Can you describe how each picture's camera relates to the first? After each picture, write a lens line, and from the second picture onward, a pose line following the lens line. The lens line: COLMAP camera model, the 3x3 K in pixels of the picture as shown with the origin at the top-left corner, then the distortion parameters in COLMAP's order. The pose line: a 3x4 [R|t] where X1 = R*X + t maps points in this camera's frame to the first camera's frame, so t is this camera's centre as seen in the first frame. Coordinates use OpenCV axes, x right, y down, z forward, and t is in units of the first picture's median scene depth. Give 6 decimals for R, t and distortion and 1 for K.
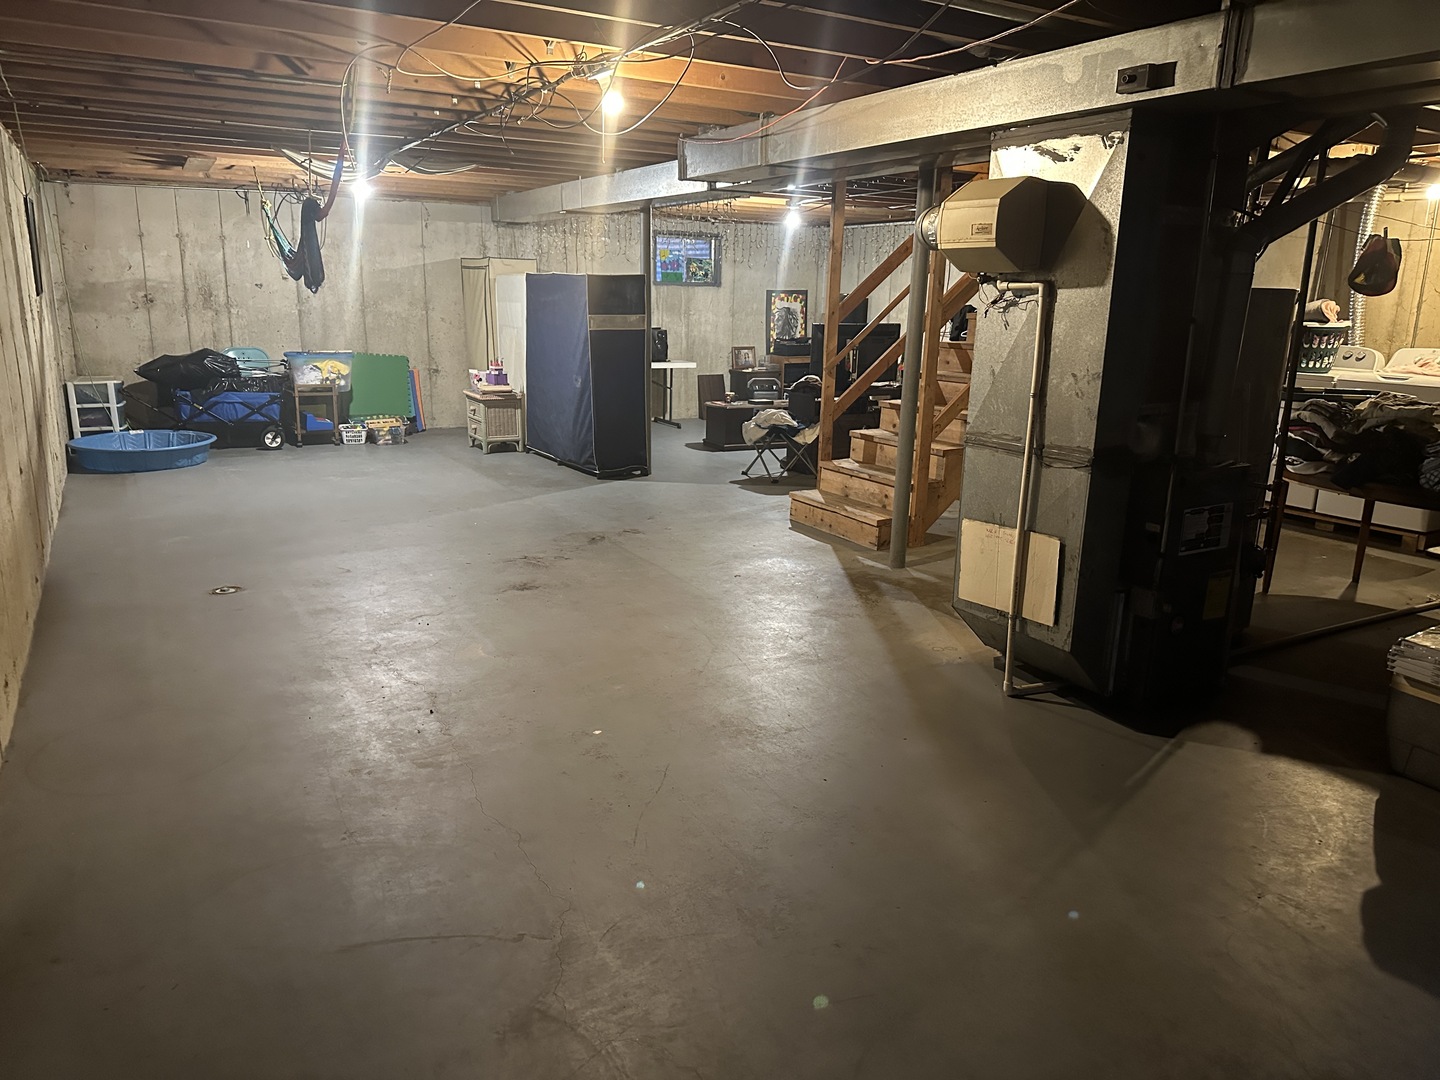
lens RADIAL K [[1014.6, 0, 720.0], [0, 1014.6, 540.0], [0, 0, 1]] dist [-0.001238, -0.002862]
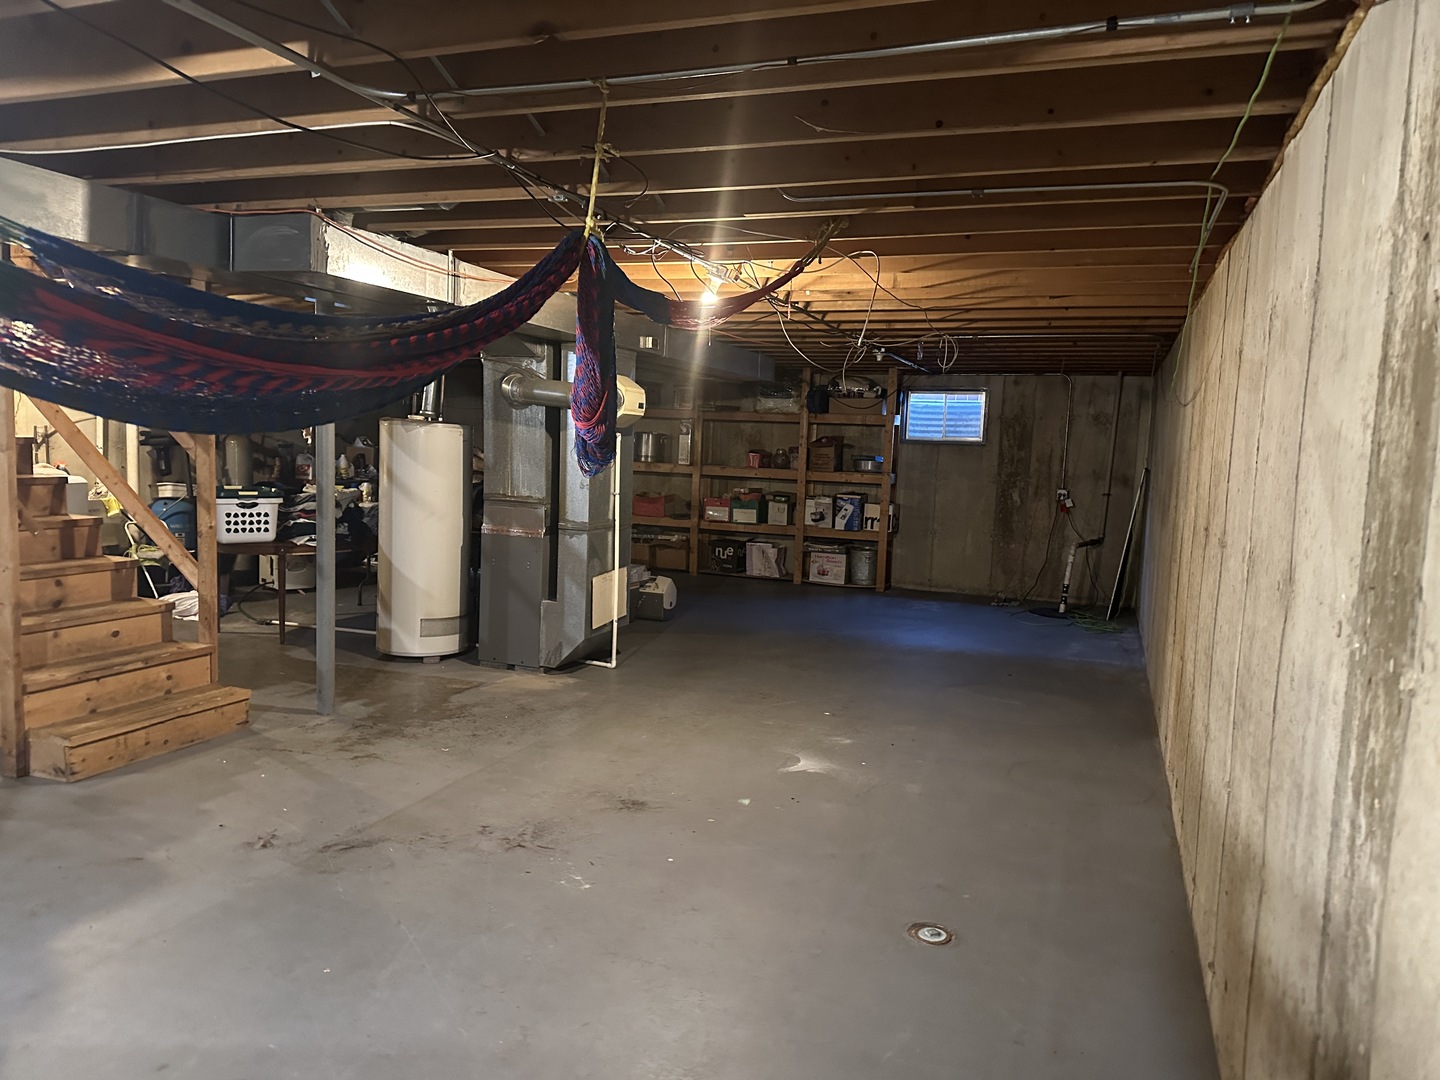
lens RADIAL K [[1014.6, 0, 720.0], [0, 1014.6, 540.0], [0, 0, 1]] dist [-0.001238, -0.002862]
pose [[-0.636895, -0.126657, 0.760476, -0.774512], [0.124121, 0.956699, 0.263289, -0.338671], [-0.760894, 0.262078, -0.593596, 1.282124]]
